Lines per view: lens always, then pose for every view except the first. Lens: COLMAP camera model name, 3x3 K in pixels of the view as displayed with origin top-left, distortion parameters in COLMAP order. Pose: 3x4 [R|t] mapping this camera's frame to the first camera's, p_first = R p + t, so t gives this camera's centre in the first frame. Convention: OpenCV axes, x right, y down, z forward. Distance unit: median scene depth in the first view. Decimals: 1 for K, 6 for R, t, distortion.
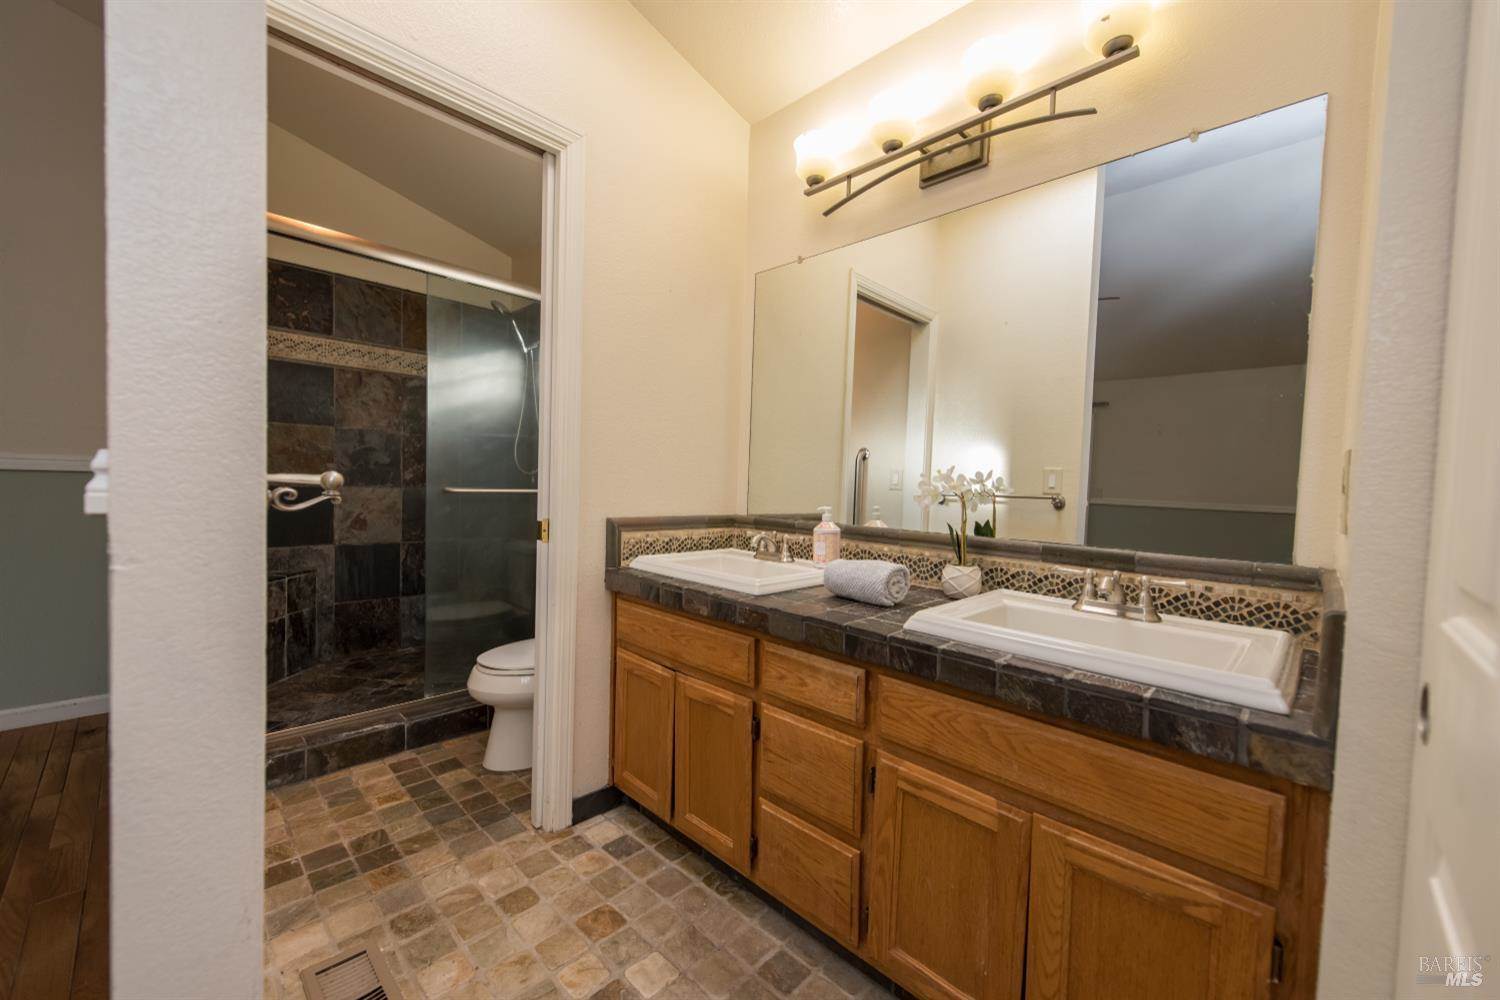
lens RADIAL K [[583.6, 0, 743.3], [0, 583.6, 501.8], [0, 0, 1]] dist [0.001872, 0.000007]
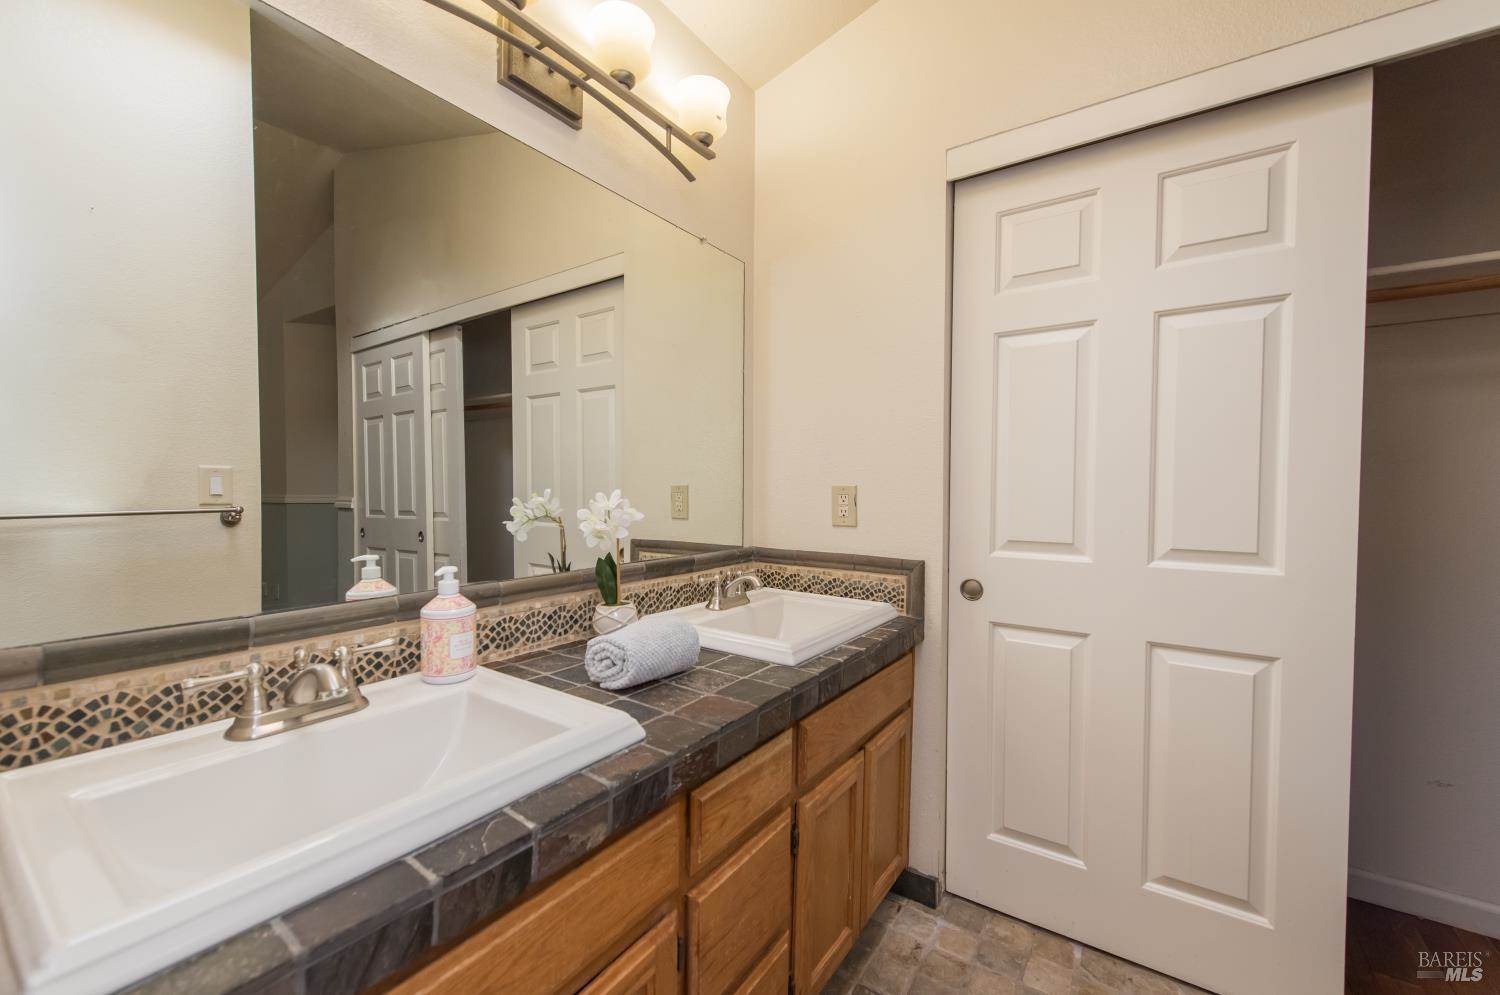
lens RADIAL K [[595.3, 0, 752.4], [0, 595.3, 501.5], [0, 0, 1]] dist [0.010377, -0.000636]
pose [[-0.175747, -0.059036, 0.982664, -0.544151], [0.018061, 0.997839, 0.063178, -0.099011], [-0.984270, 0.028851, -0.174300, 0.992247]]
